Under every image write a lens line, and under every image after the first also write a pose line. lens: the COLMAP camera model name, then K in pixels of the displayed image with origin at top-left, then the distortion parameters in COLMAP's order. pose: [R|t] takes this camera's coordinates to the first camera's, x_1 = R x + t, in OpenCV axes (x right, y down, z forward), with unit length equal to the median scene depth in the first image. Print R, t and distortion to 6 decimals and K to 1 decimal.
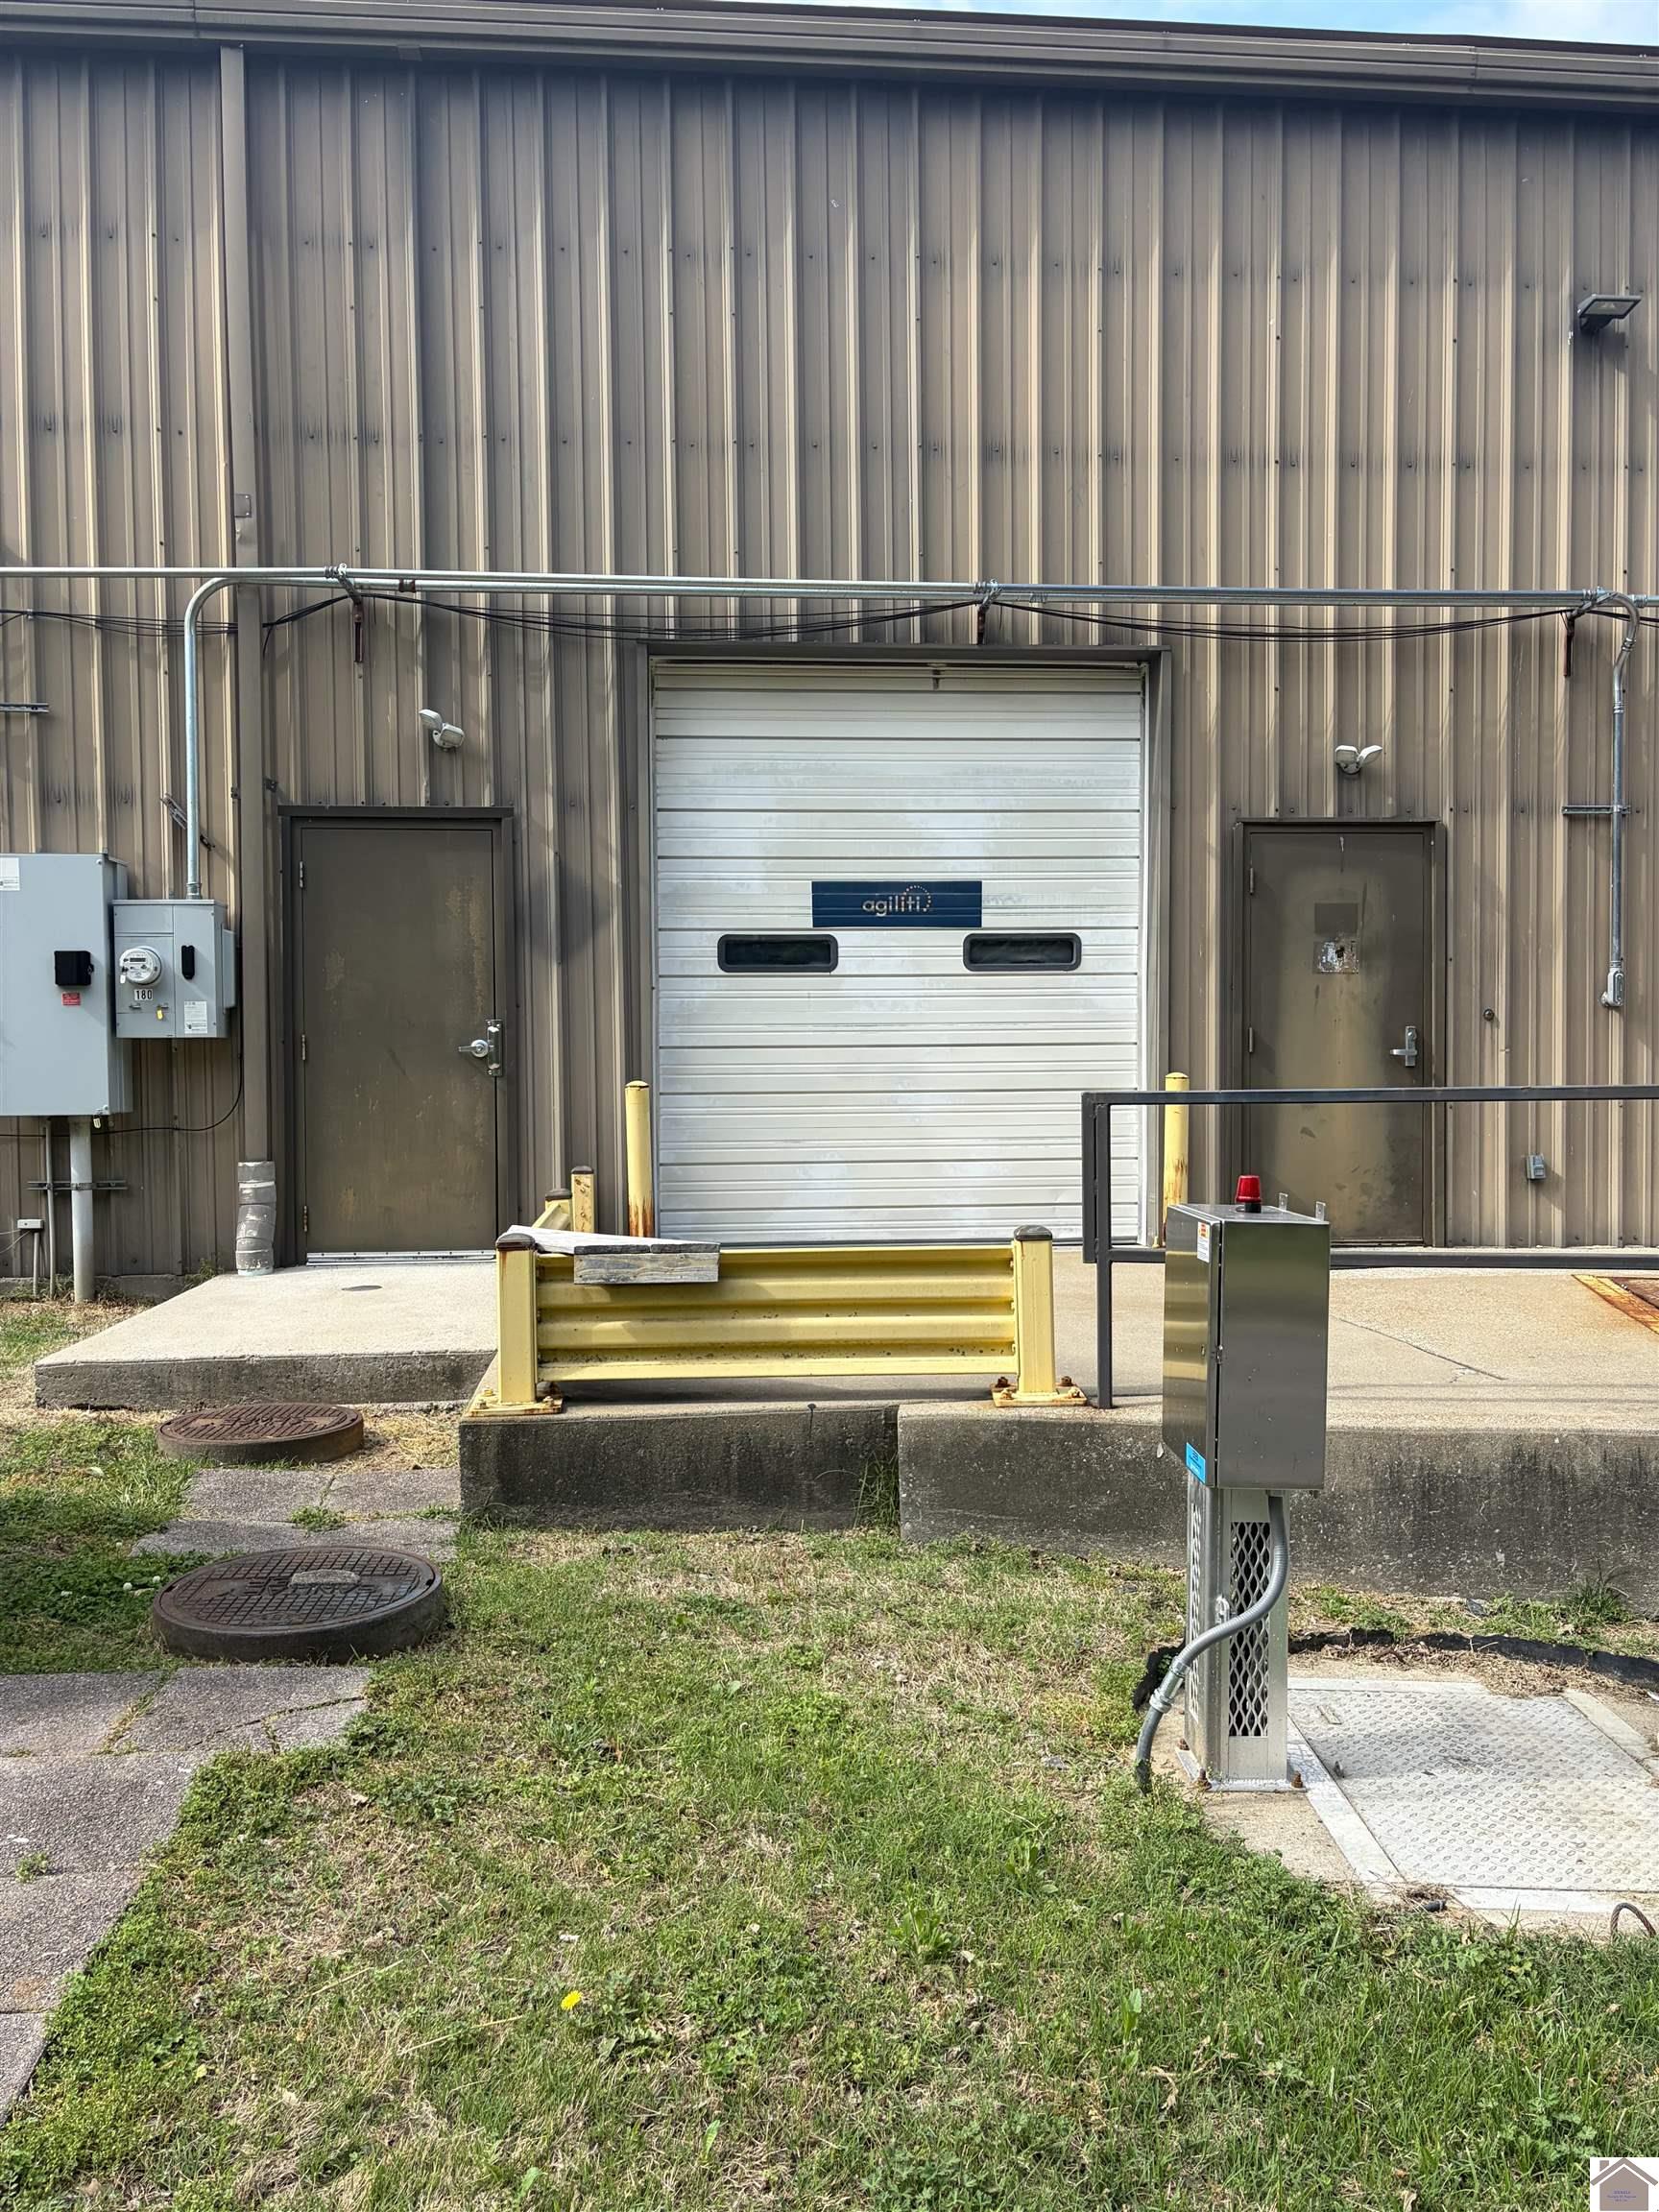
lens RADIAL K [[1572.3, 0, 807.6], [0, 1572.3, 1149.9], [0, 0, 1]] dist [0.020269, -0.041788]
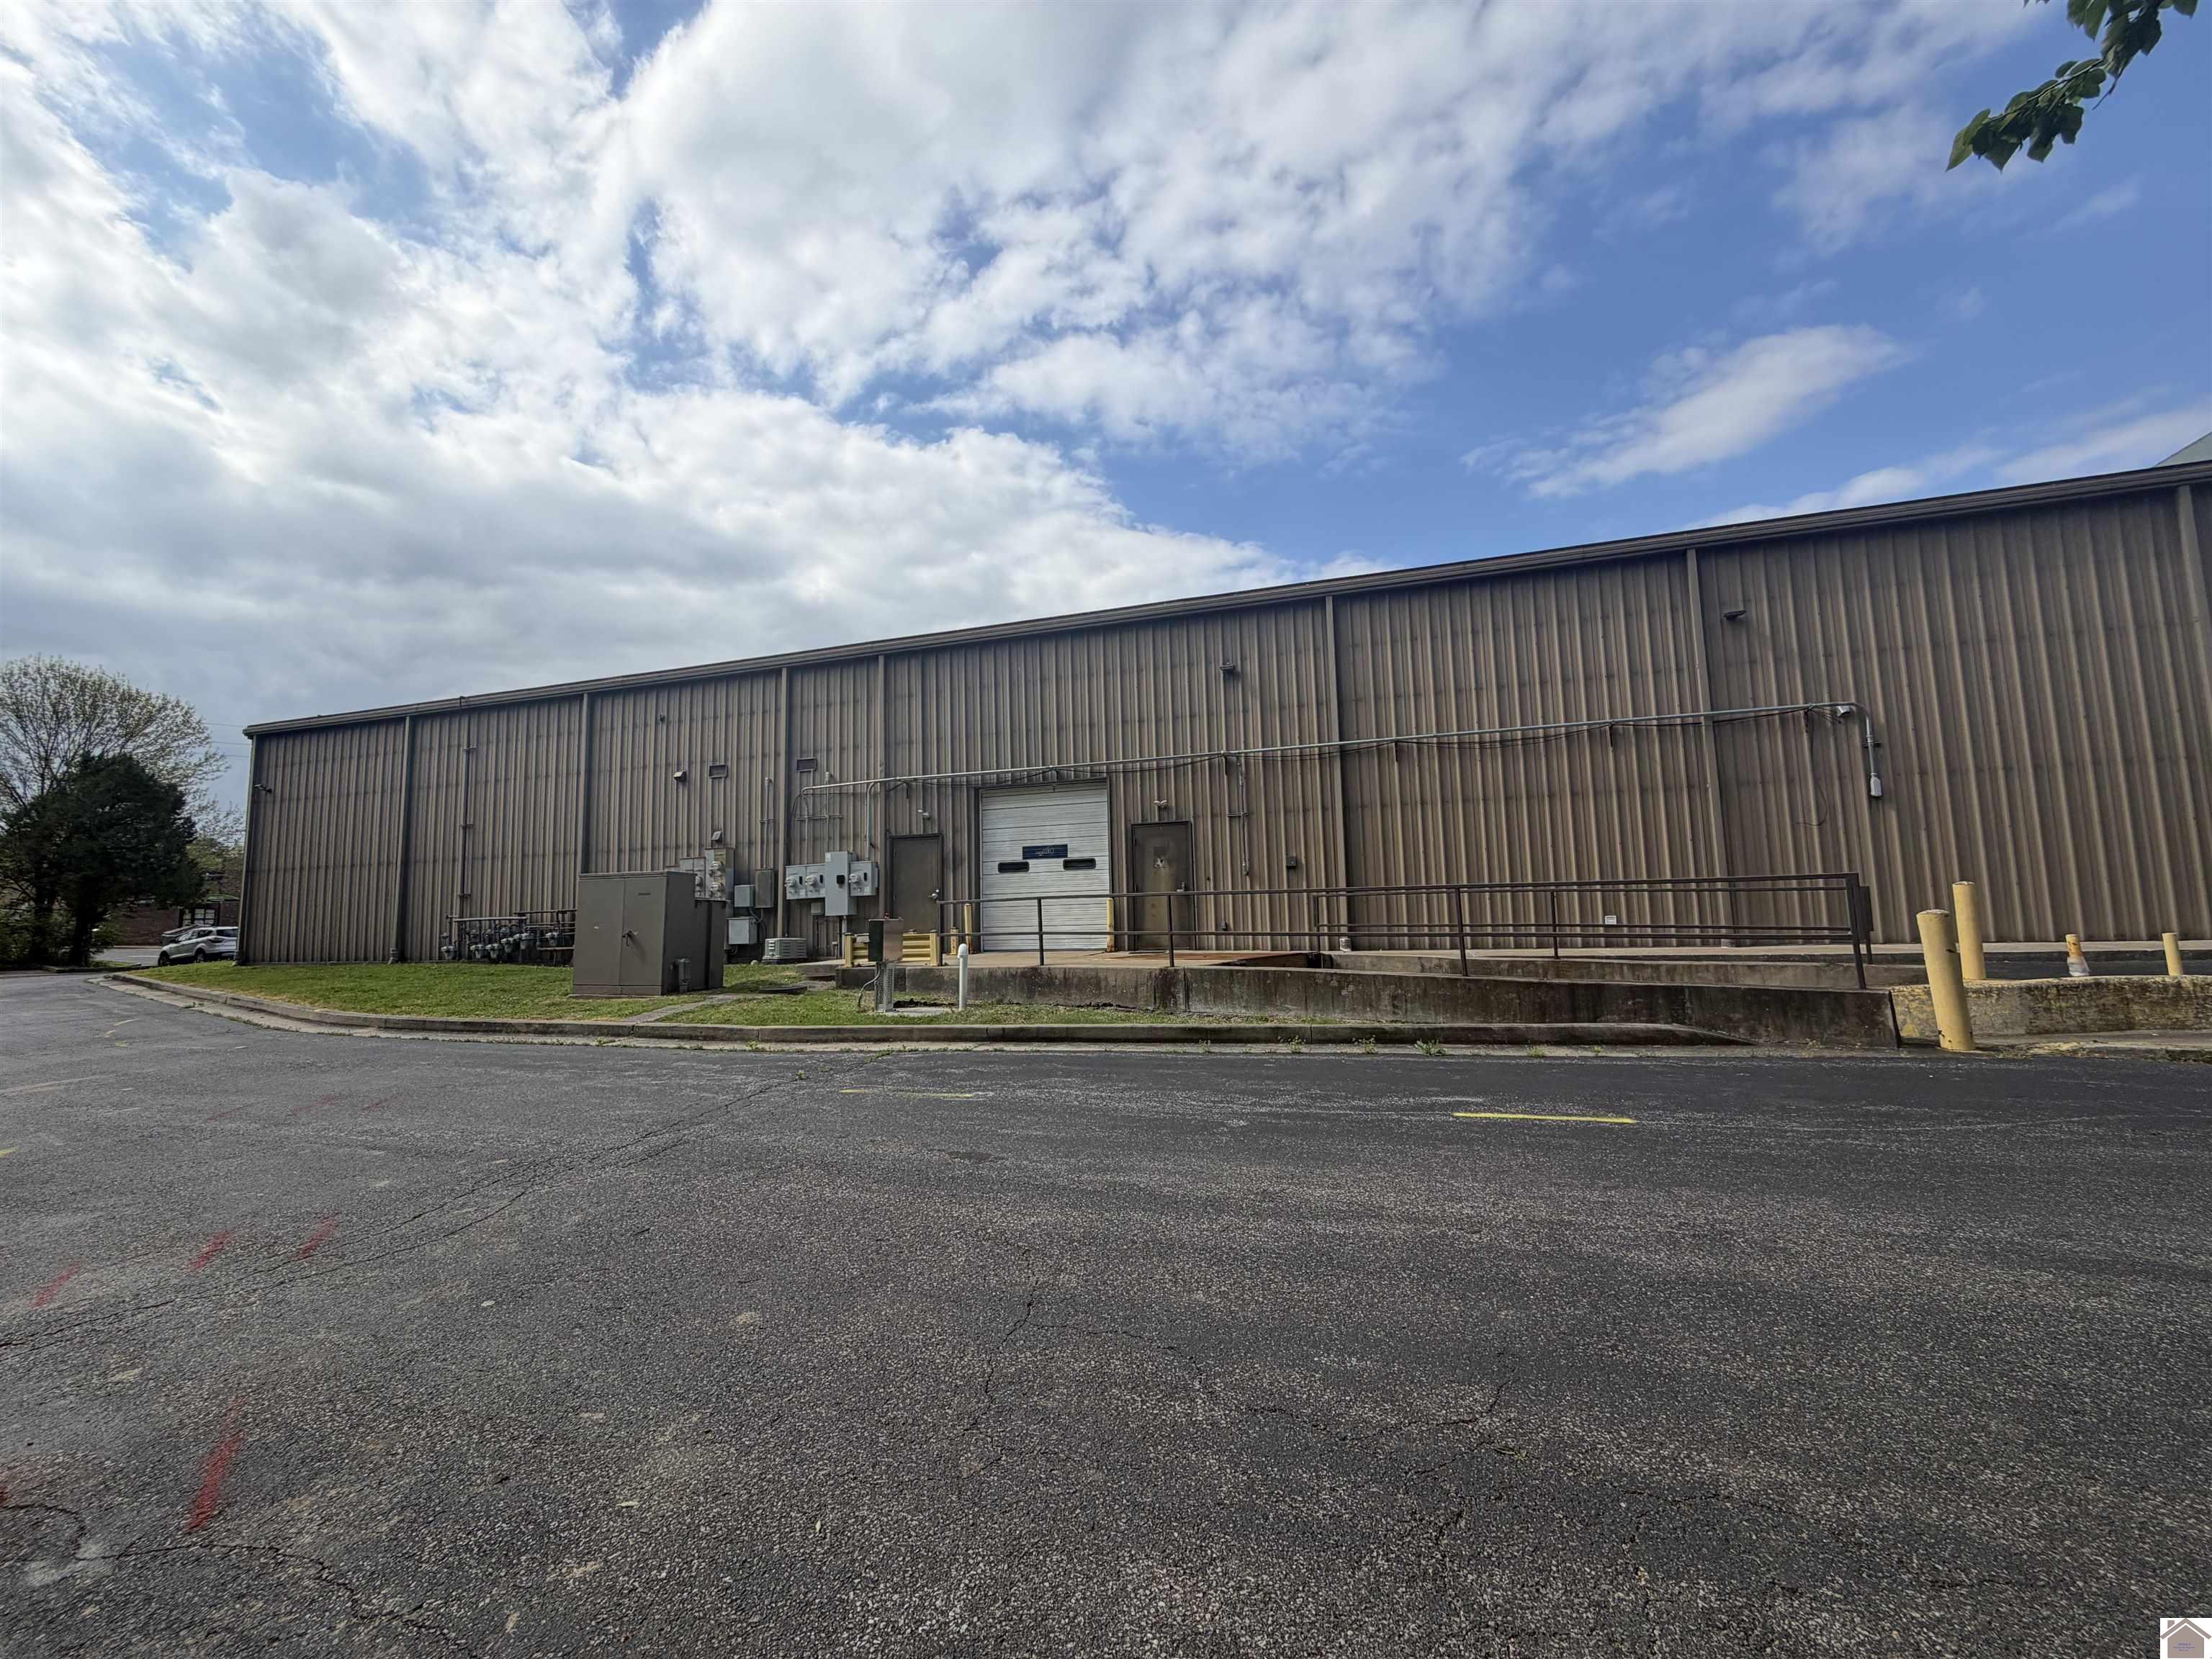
lens RADIAL K [[879.2, 0, 1106.0], [0, 879.2, 829.5], [0, 0, 1]] dist [0.000259, -0.000064]
pose [[0.925912, -0.052179, -0.374117, 0.952786], [0.005424, 0.992148, -0.124954, 0.041801], [0.377699, 0.113667, 0.918925, -0.789904]]
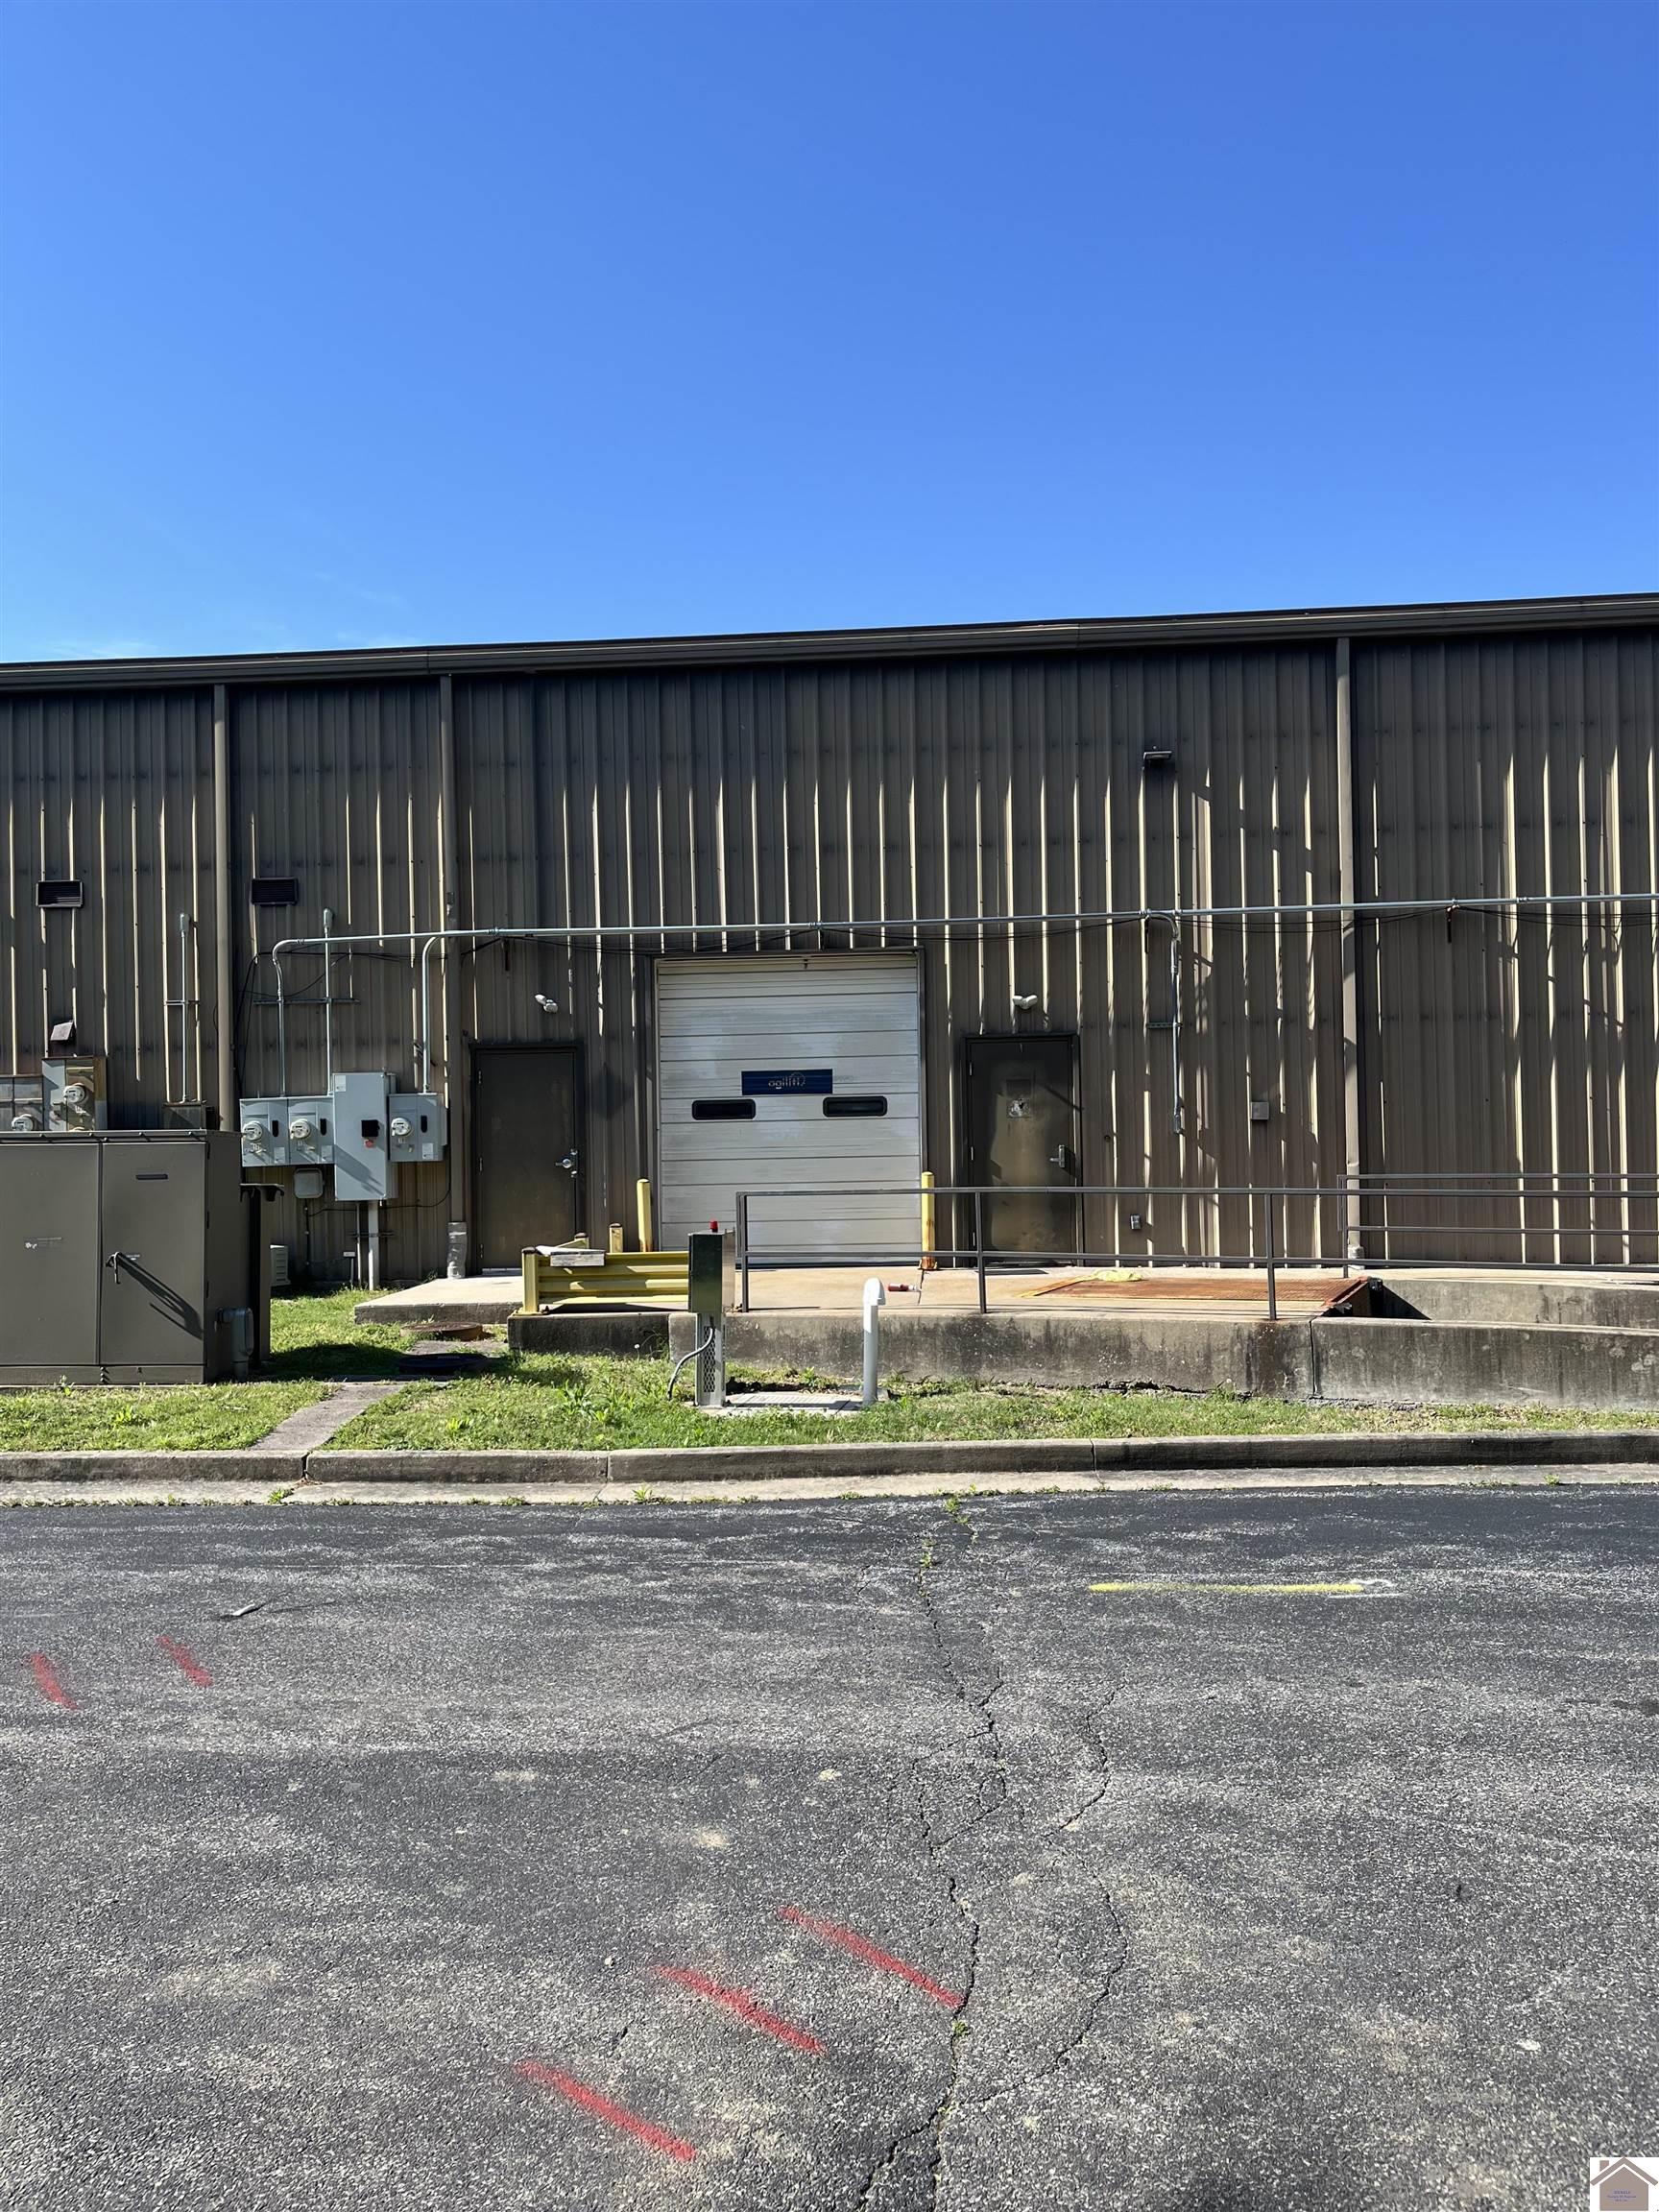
lens RADIAL K [[1665.8, 0, 823.0], [0, 1665.8, 1118.8], [0, 0, 1]] dist [0.071880, -0.101735]
pose [[0.988723, -0.013212, -0.149174, 0.407861], [0.006364, 0.998908, -0.046290, -0.021349], [0.149622, 0.044819, 0.987727, -0.984536]]
